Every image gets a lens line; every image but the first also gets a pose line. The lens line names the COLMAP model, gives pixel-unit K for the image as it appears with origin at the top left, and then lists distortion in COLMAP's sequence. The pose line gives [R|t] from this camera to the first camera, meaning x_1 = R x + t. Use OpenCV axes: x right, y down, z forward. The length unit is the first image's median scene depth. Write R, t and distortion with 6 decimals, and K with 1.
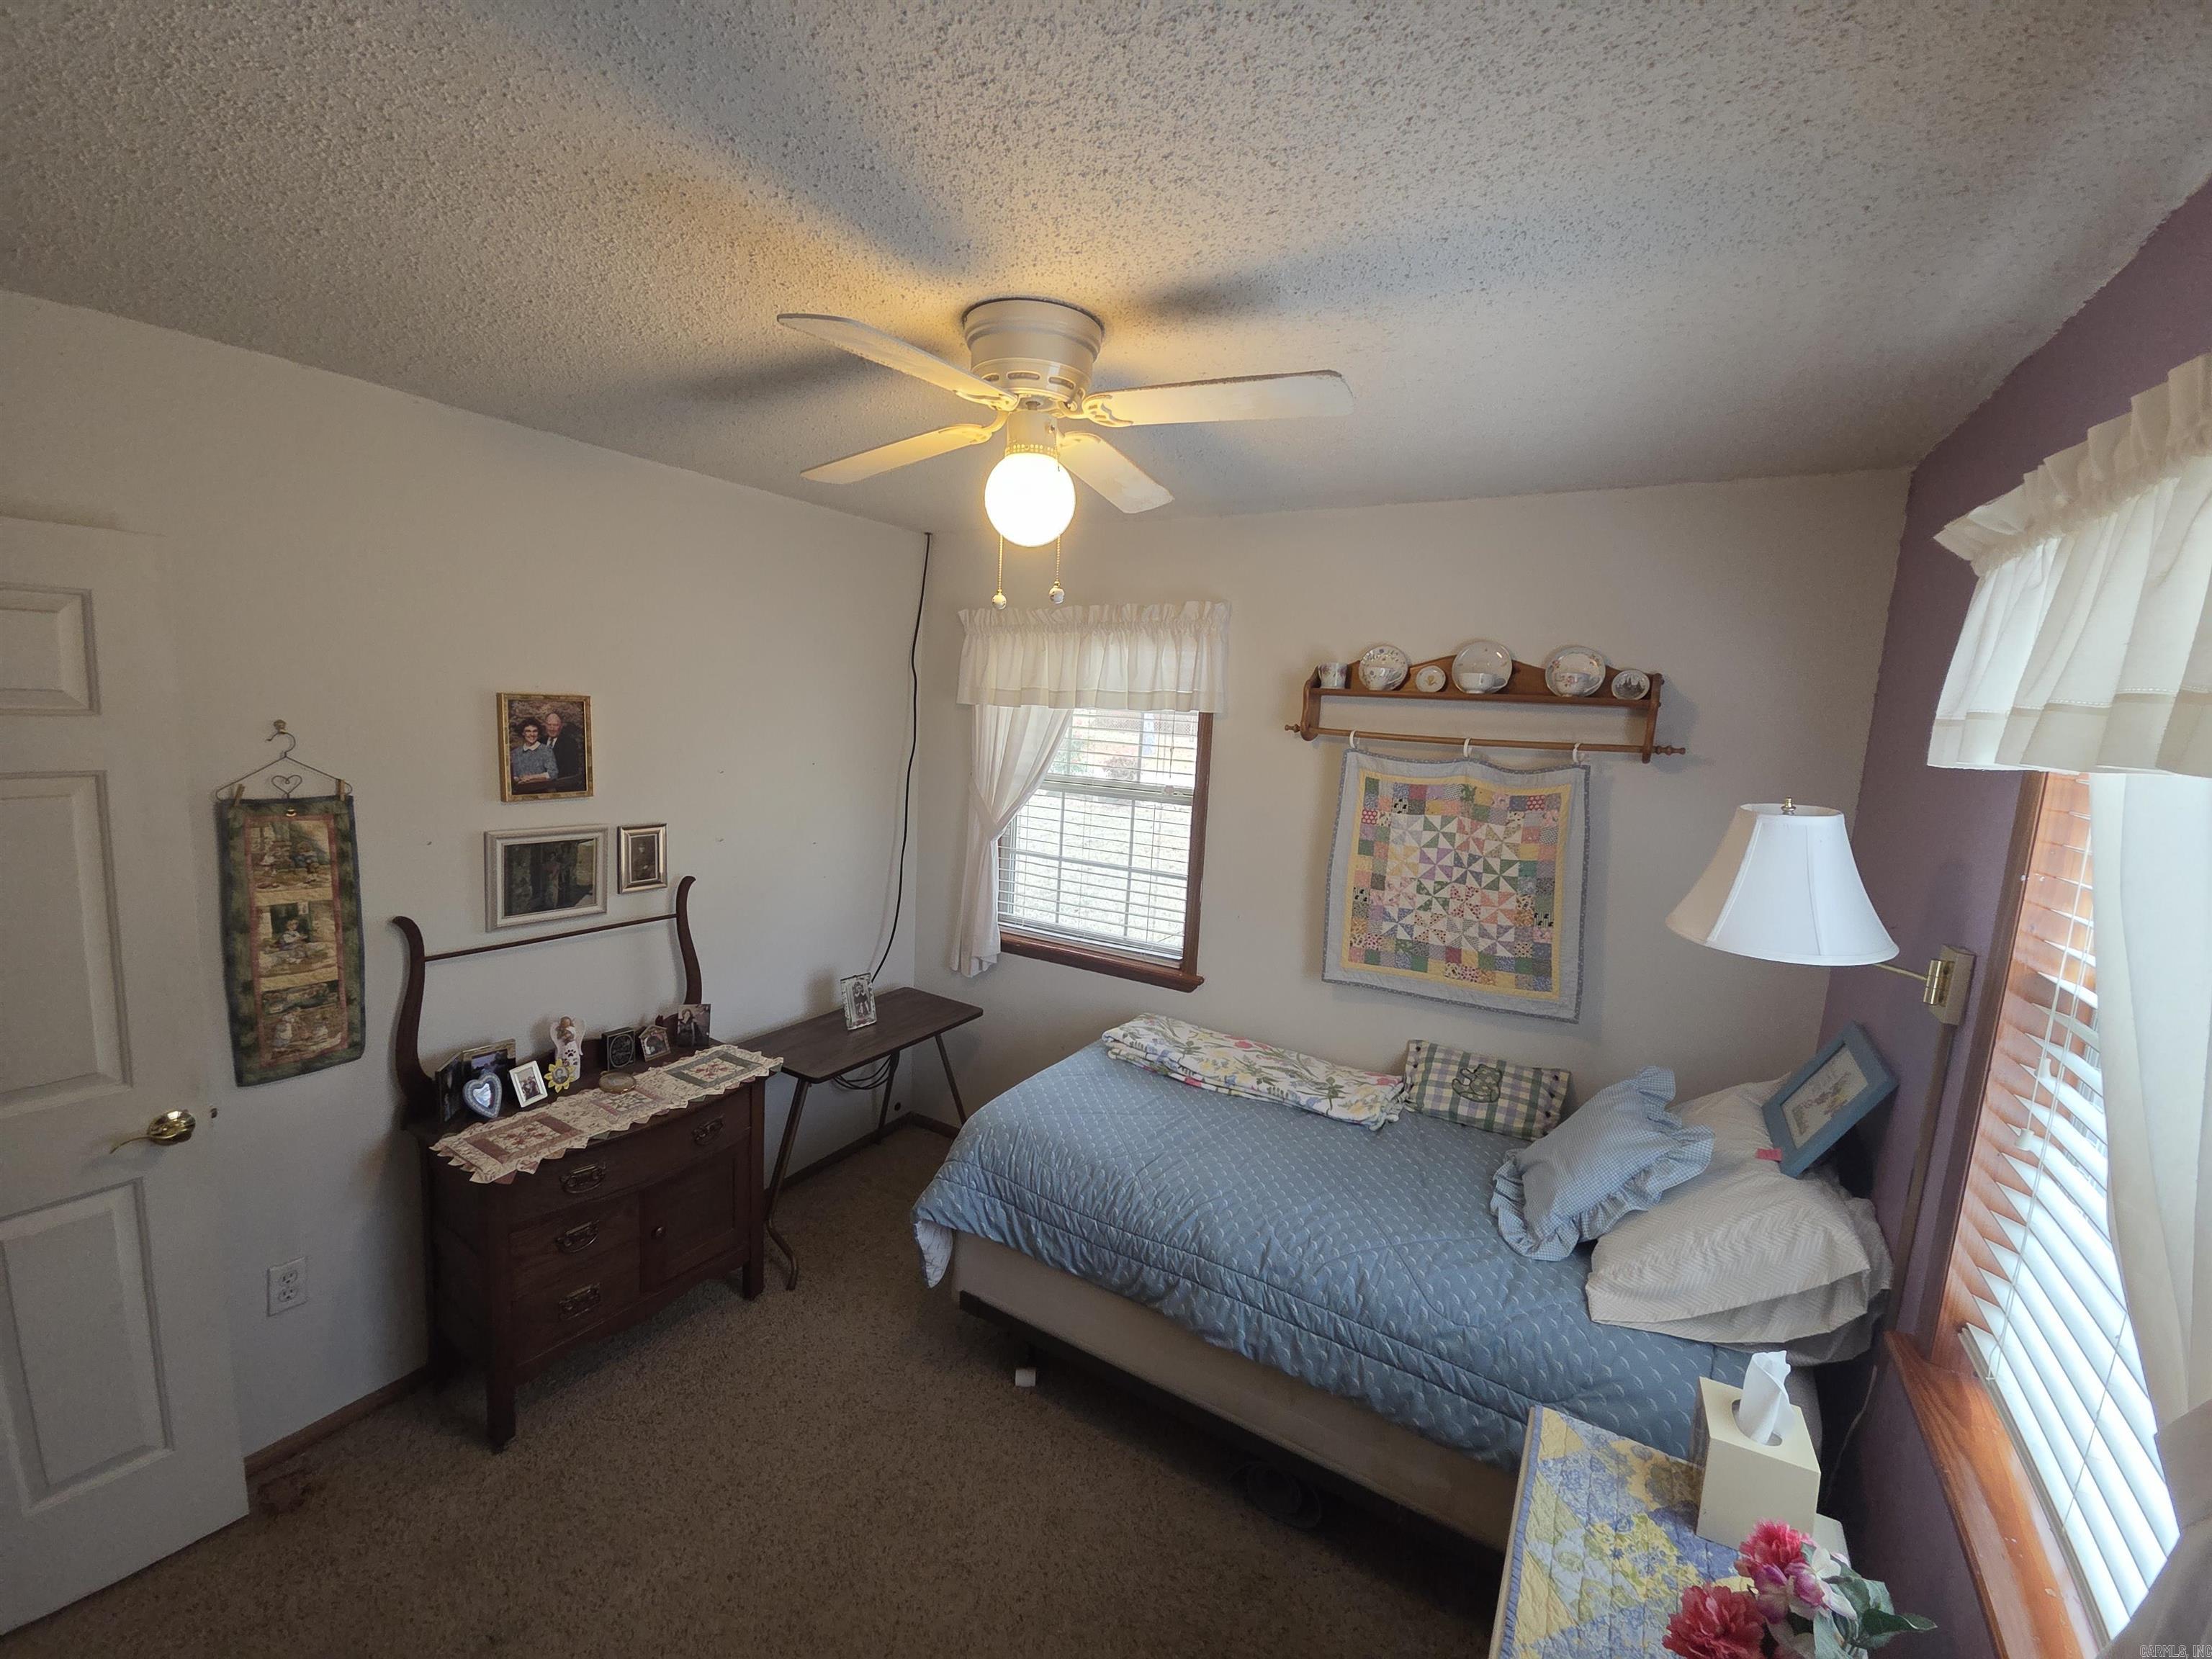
lens RADIAL K [[928.3, 0, 1106.0], [0, 928.3, 829.5], [0, 0, 1]] dist [-0.001352, -0.000151]
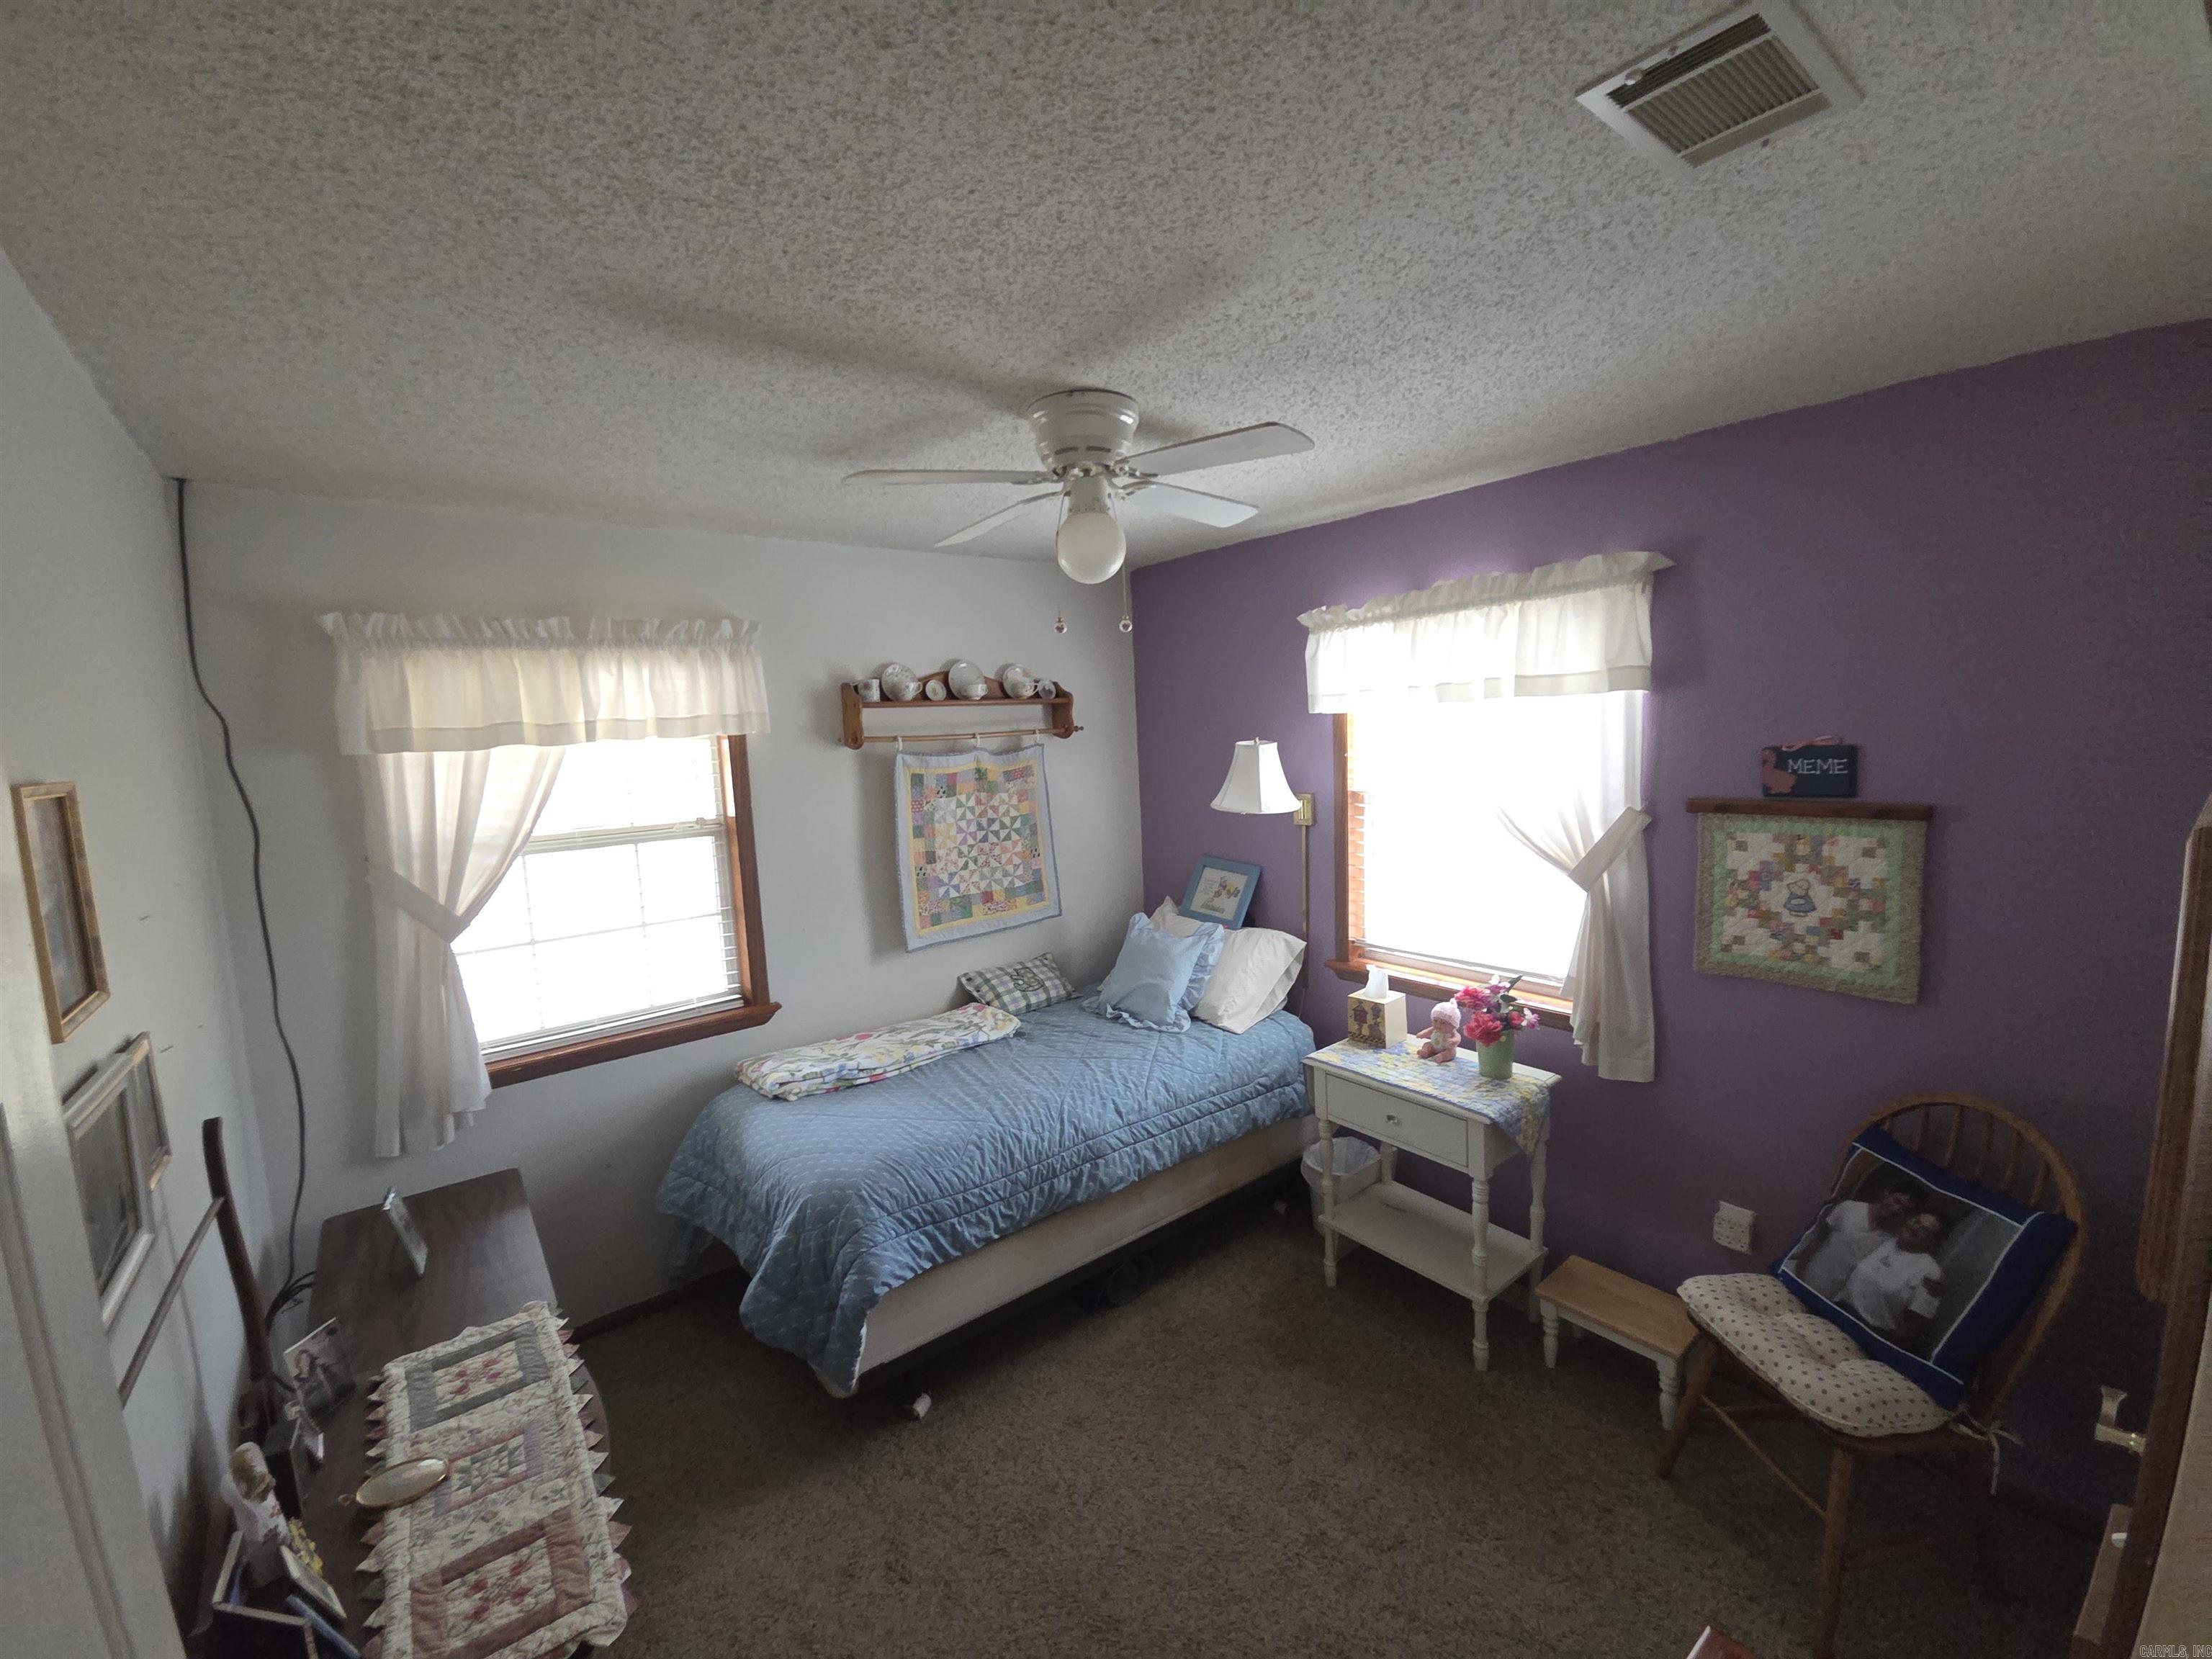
lens RADIAL K [[928.3, 0, 1106.0], [0, 928.3, 829.5], [0, 0, 1]] dist [-0.001352, -0.000151]
pose [[0.331017, -0.171088, 0.927985, -0.788203], [0.188009, 0.975667, 0.112815, -0.076622], [-0.924706, 0.137126, 0.355128, 0.363922]]
